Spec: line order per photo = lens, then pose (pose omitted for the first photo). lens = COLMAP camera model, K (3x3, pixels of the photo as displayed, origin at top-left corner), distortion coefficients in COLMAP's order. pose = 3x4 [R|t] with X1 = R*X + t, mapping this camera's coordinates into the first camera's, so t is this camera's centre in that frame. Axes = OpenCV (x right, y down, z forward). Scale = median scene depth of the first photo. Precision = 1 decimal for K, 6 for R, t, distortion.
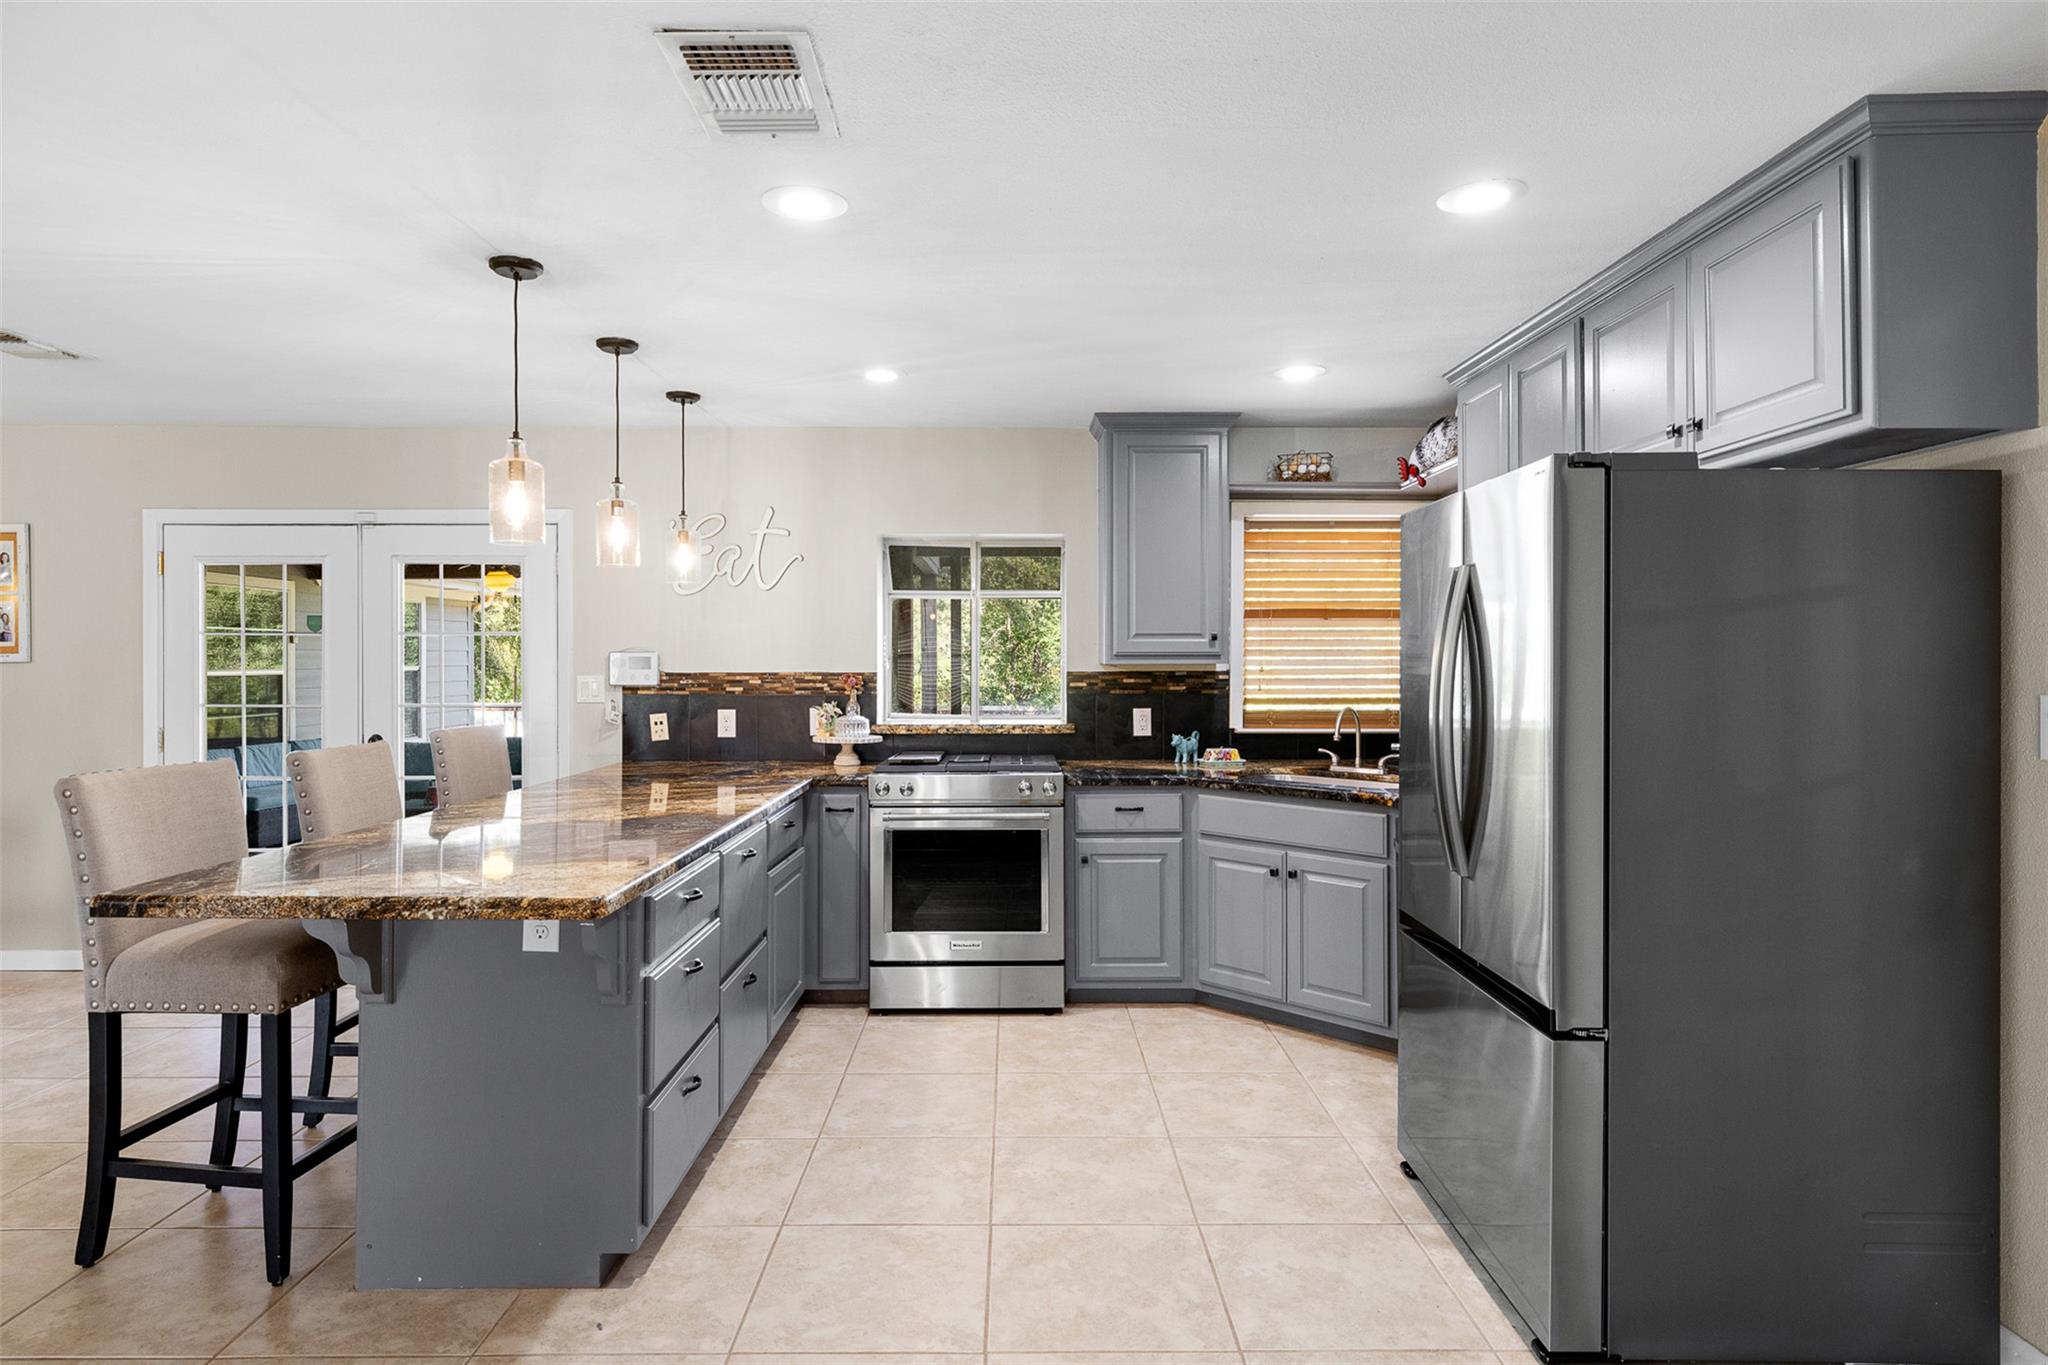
lens RADIAL K [[1130.1, 0, 1024.2], [0, 1130.1, 653.7], [0, 0, 1]] dist [0.006034, 0.003076]
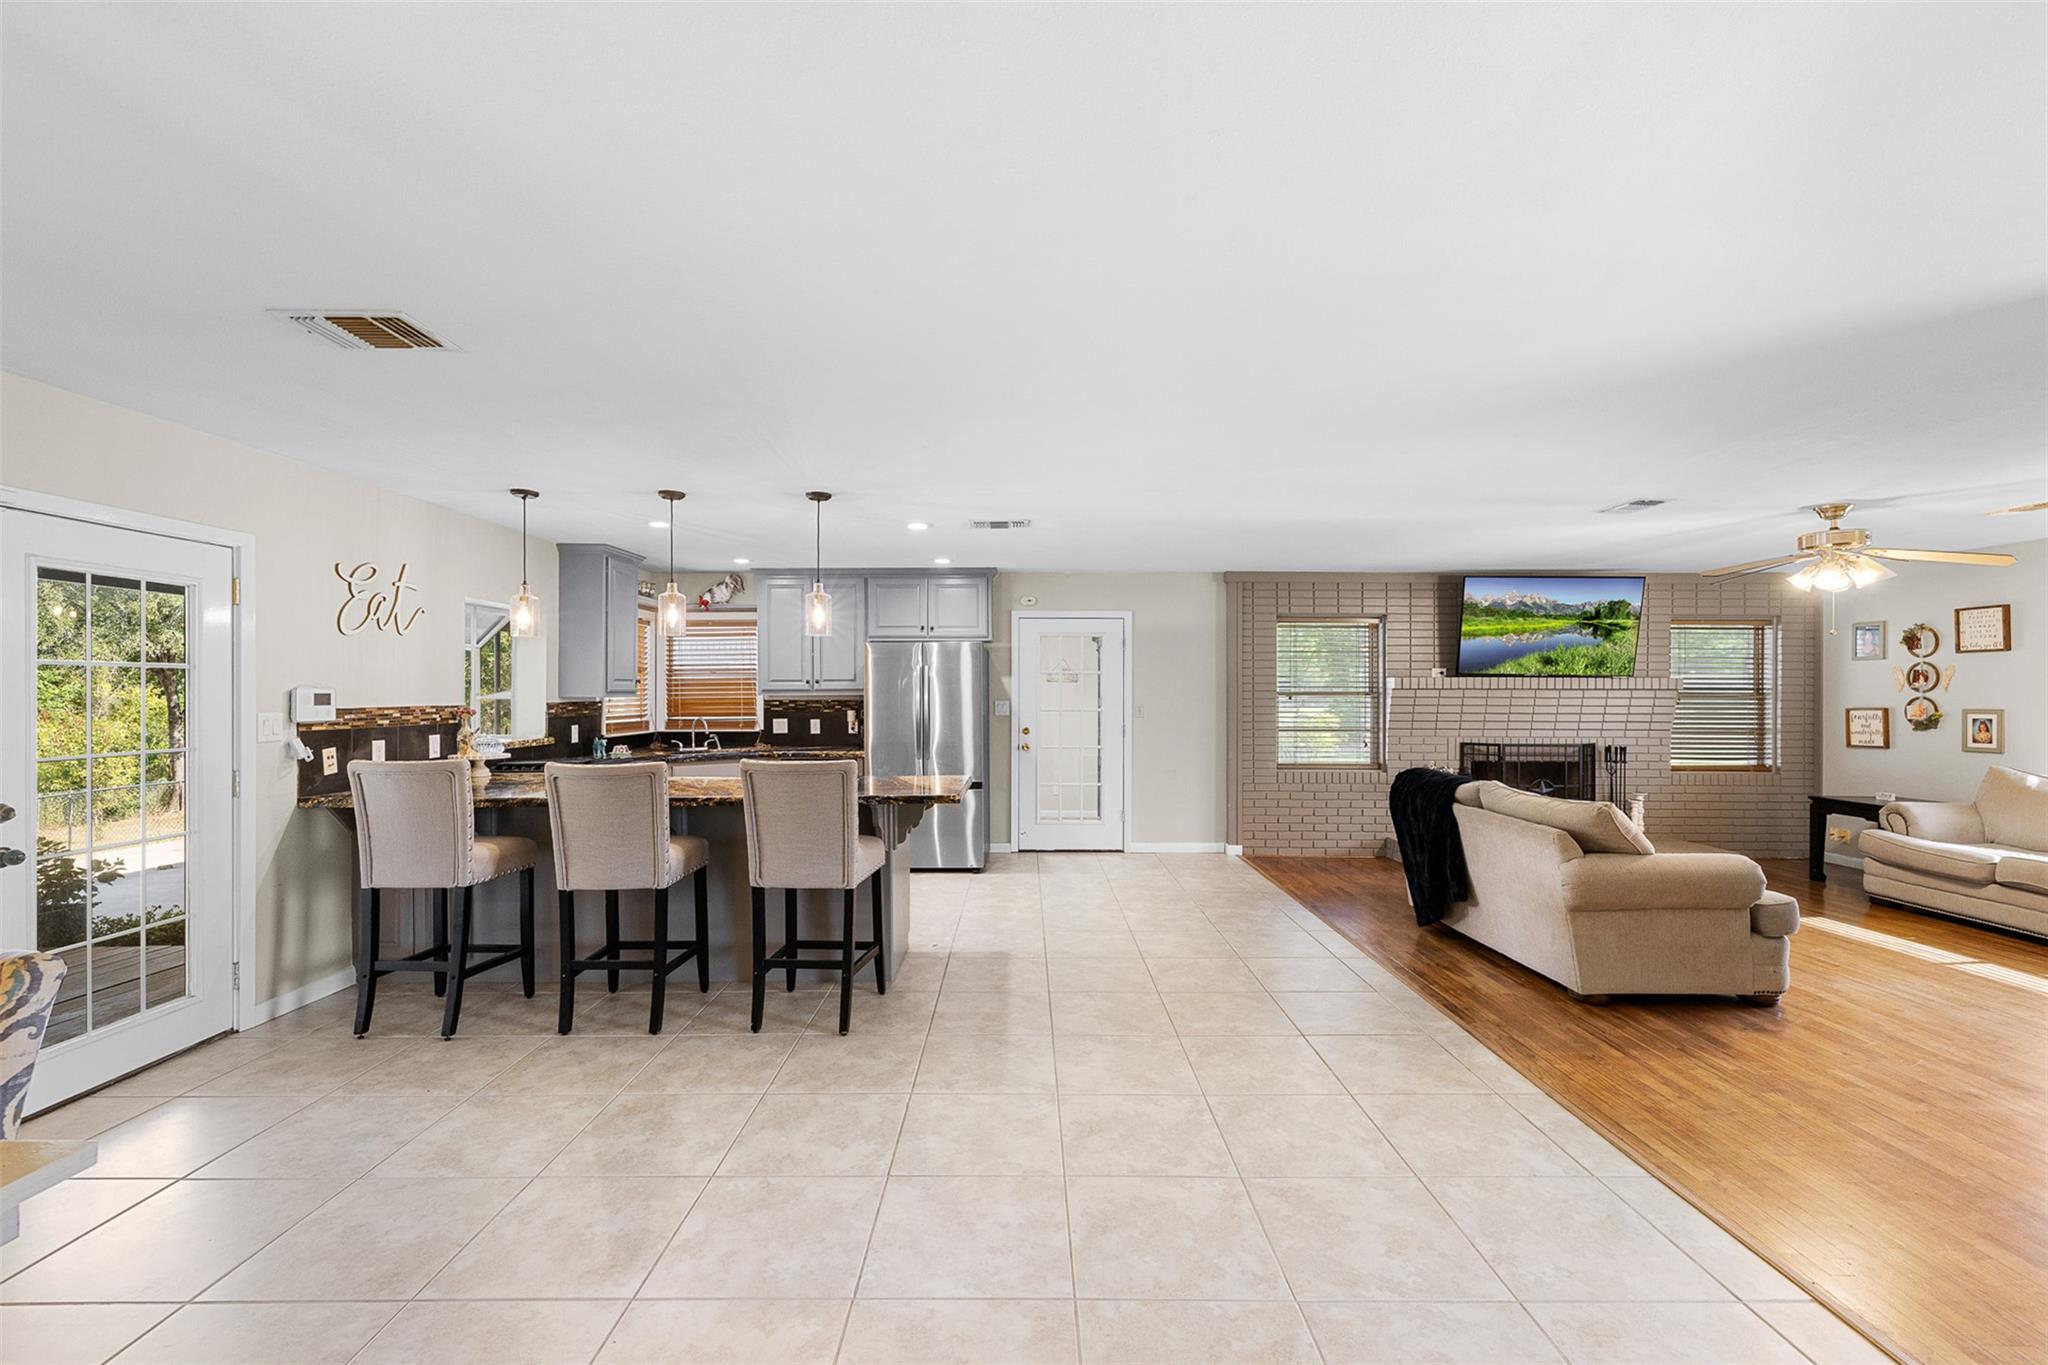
lens RADIAL K [[862.1, 0, 1025.6], [0, 862.1, 692.3], [0, 0, 1]] dist [-0.001827, 0.001082]
pose [[0.010442, -0.000413, 0.999945, -1.124643], [-0.003481, 0.999994, 0.000450, -0.000561], [-0.999939, -0.003485, 0.010440, 0.361747]]
